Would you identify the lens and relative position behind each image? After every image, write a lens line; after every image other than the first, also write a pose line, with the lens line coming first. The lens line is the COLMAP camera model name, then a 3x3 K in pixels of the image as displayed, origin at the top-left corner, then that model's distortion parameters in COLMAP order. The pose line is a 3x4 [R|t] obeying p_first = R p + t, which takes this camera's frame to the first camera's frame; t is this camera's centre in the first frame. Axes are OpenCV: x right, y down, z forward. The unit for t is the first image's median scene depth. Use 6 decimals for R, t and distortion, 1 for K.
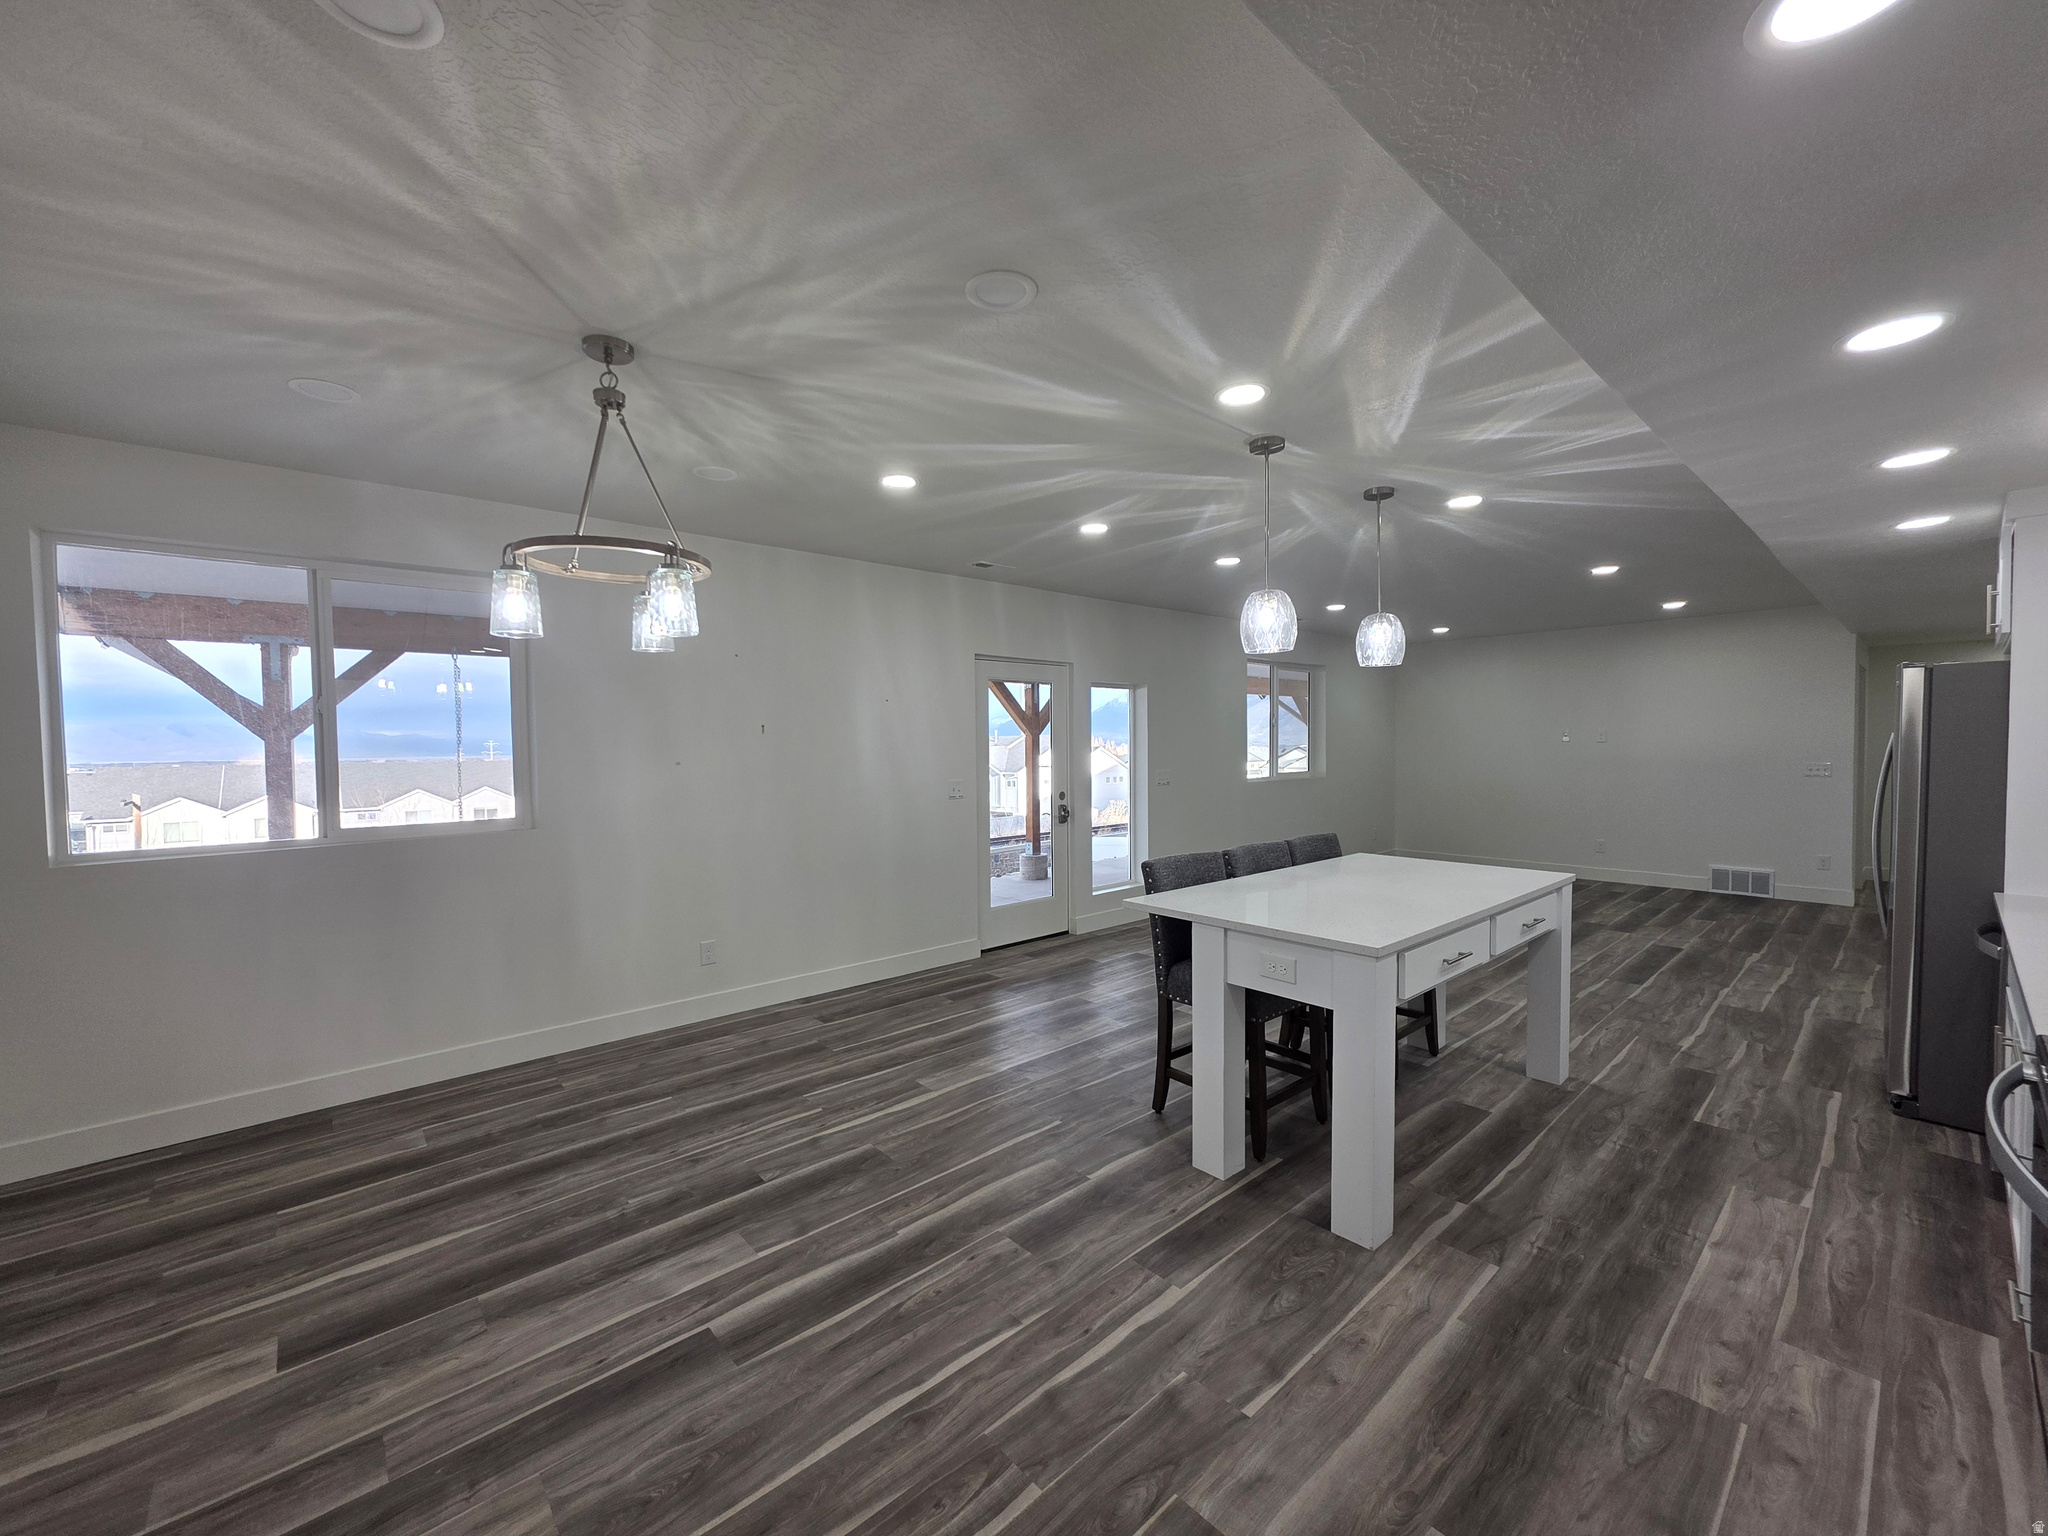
lens RADIAL K [[815.0, 0, 1019.1], [0, 815.0, 767.6], [0, 0, 1]] dist [-0.002504, 0.001493]
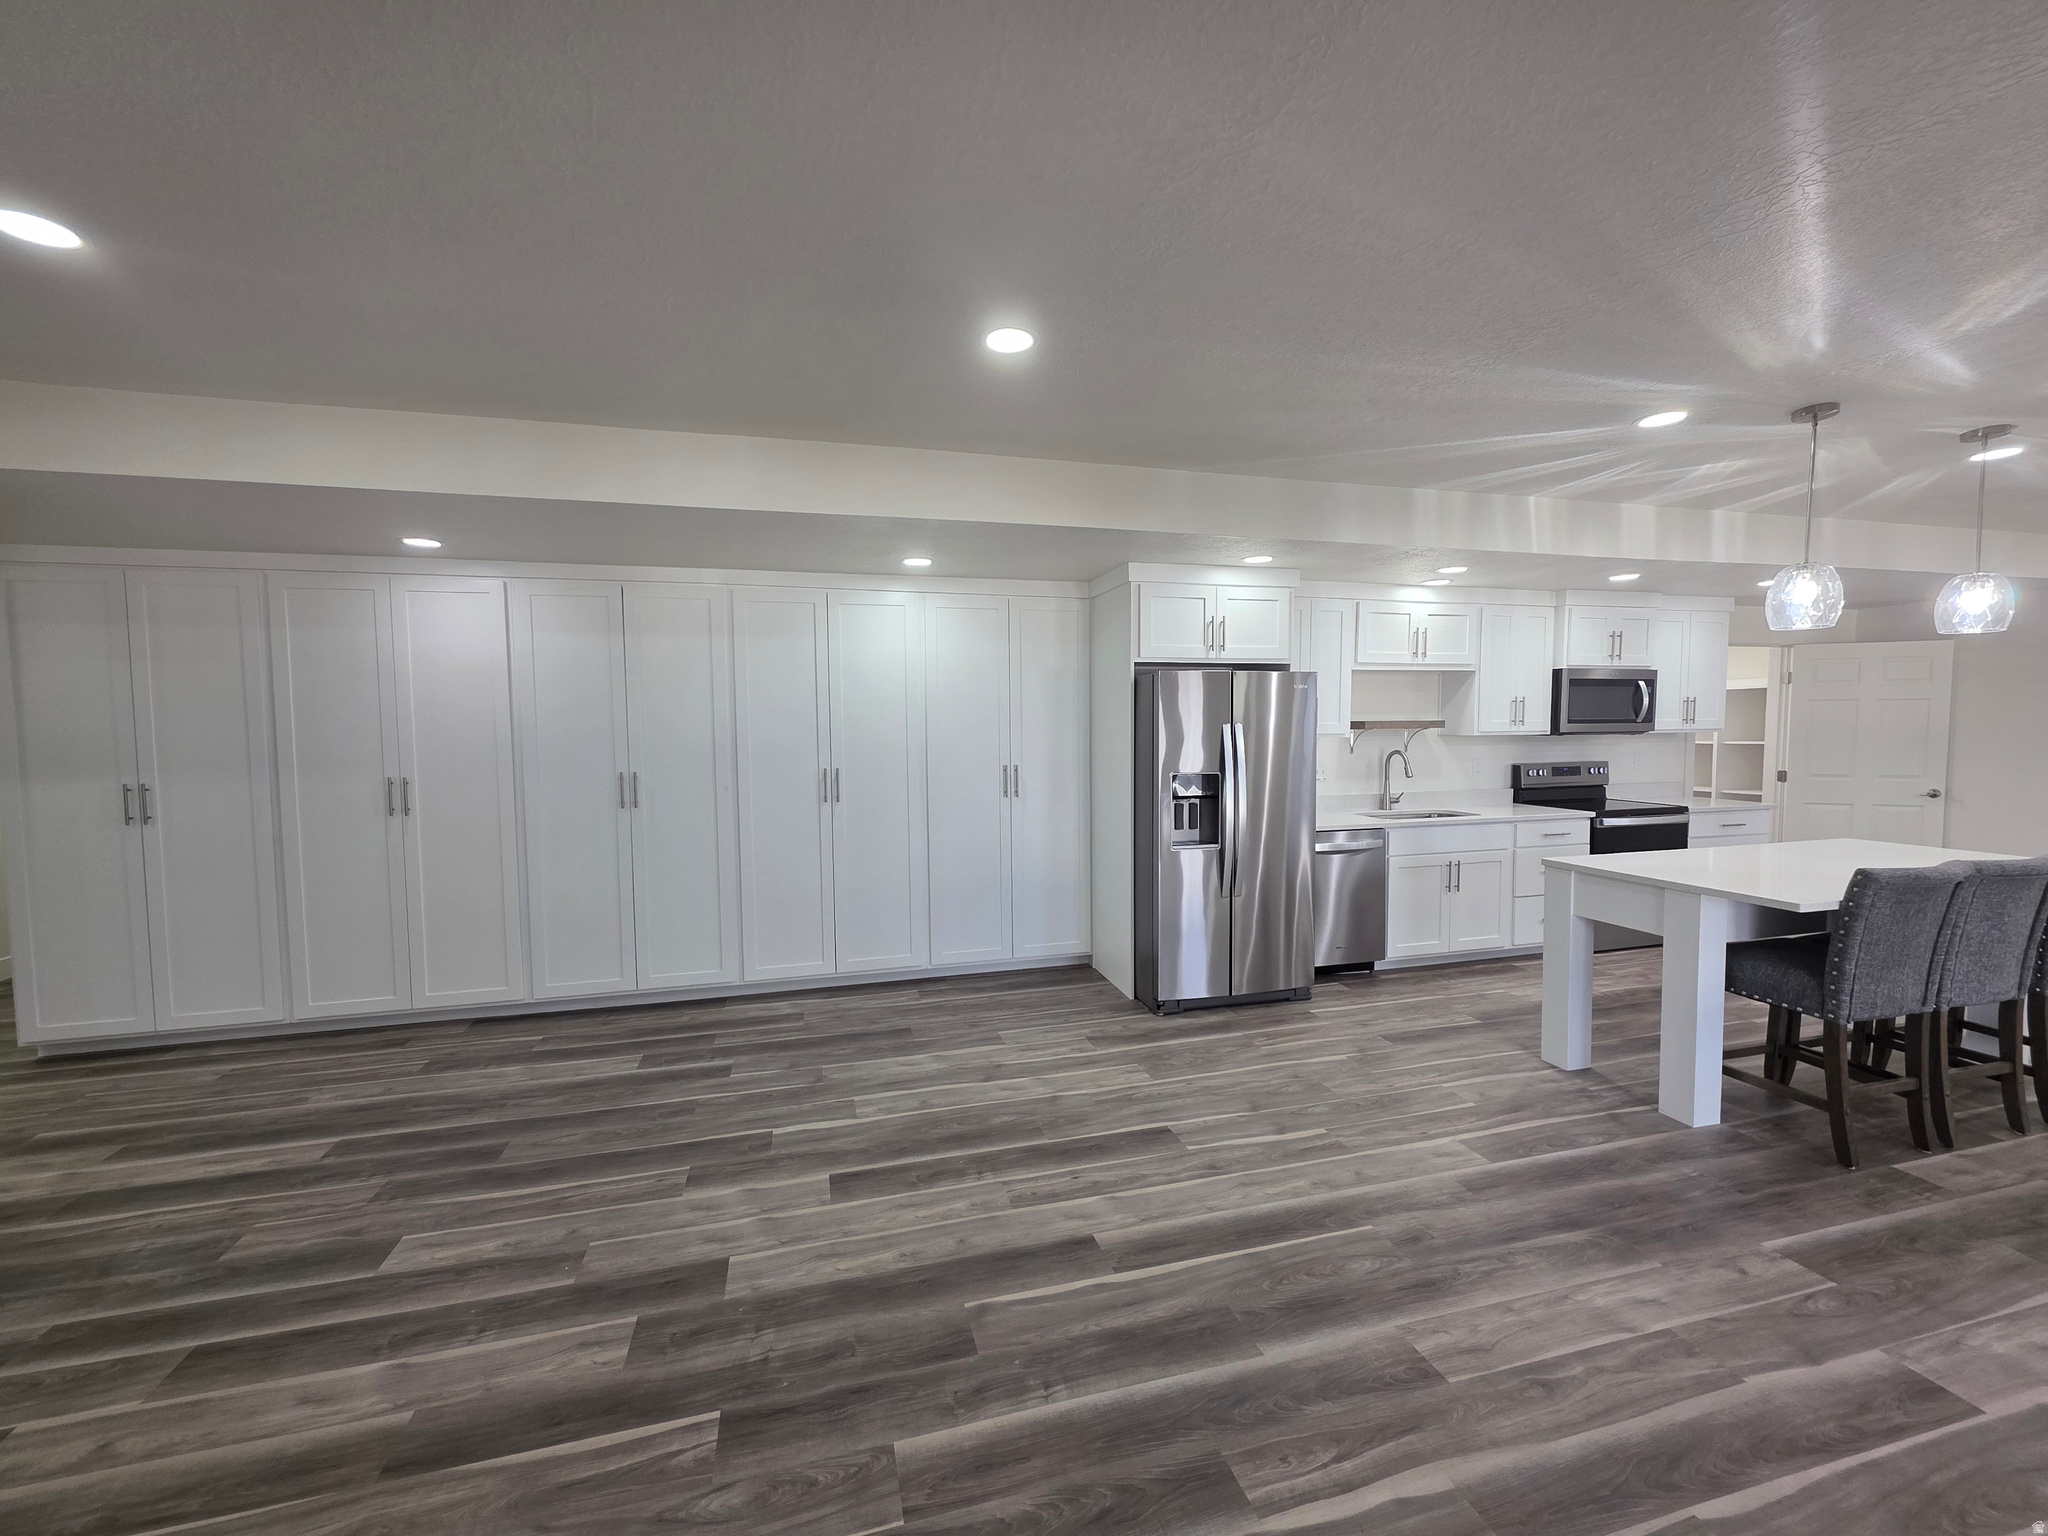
lens RADIAL K [[815.0, 0, 1012.0], [0, 815.0, 775.0], [0, 0, 1]] dist [-0.002504, 0.001493]
pose [[-0.892413, -0.006027, 0.451180, 0.889282], [0.033684, 0.996231, 0.079933, -0.080755], [-0.449961, 0.086530, -0.888846, 2.383784]]
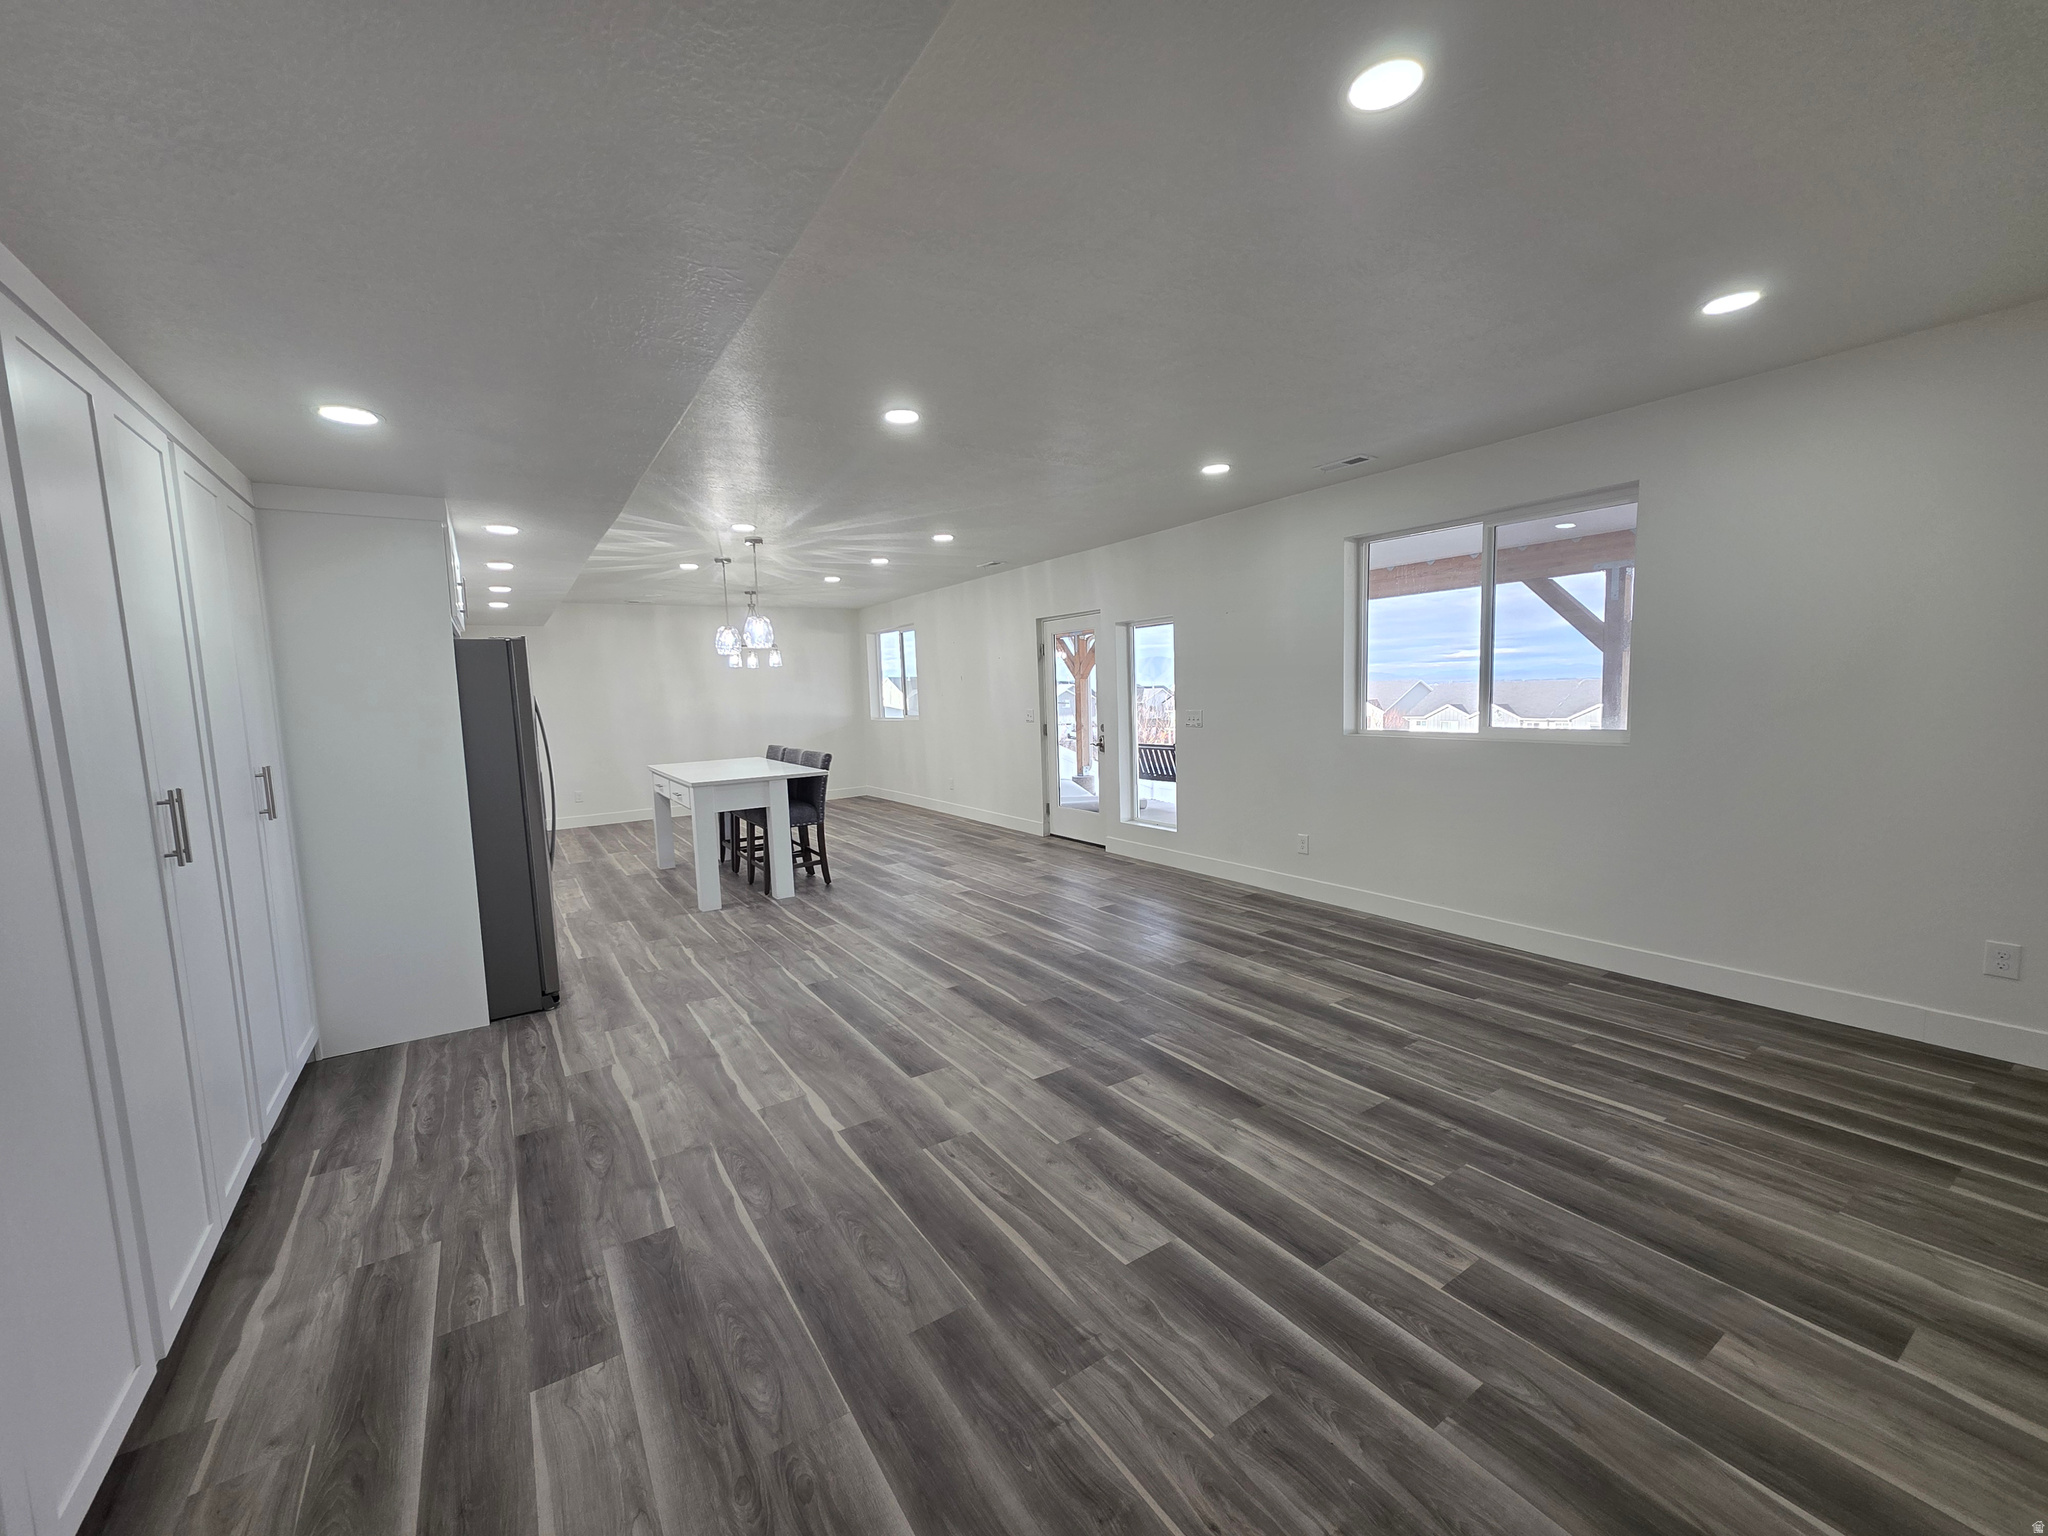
lens RADIAL K [[815.0, 0, 1009.8], [0, 815.0, 777.9], [0, 0, 1]] dist [-0.002504, 0.001493]
pose [[-0.153442, 0.126174, -0.980069, 2.306463], [0.010378, 0.991966, 0.126081, -0.075364], [0.988103, 0.009175, -0.153518, 2.013260]]
